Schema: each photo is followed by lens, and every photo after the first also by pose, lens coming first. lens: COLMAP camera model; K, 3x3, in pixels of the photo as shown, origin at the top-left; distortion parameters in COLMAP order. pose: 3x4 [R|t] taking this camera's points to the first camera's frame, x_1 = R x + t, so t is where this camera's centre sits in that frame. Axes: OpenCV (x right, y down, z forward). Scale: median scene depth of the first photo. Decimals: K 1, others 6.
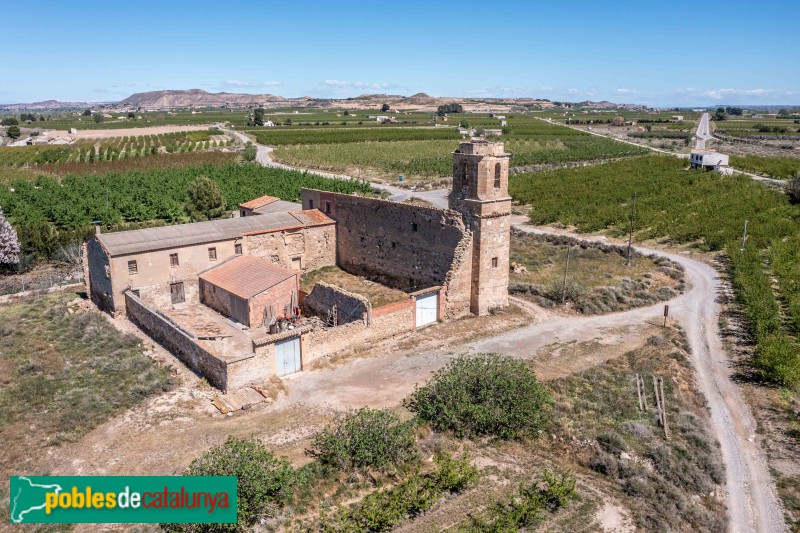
lens RADIAL K [[630.7, 0, 400.0], [0, 630.7, 266.5], [0, 0, 1]] dist [-0.016291, 0.006191]
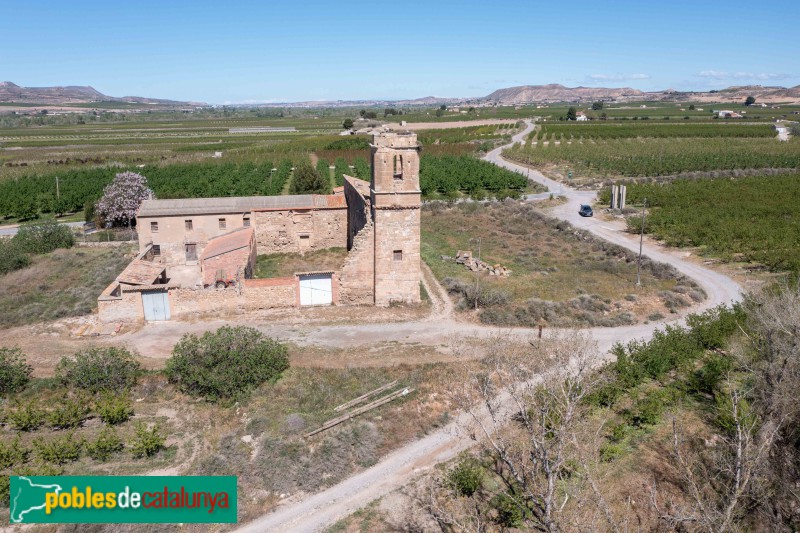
lens RADIAL K [[630.7, 0, 400.0], [0, 630.7, 266.5], [0, 0, 1]] dist [-0.016291, 0.006191]
pose [[0.853108, 0.121718, -0.507338, 0.616523], [-0.117568, 0.992244, 0.040358, -0.027519], [0.508315, 0.025217, 0.860802, 0.138201]]
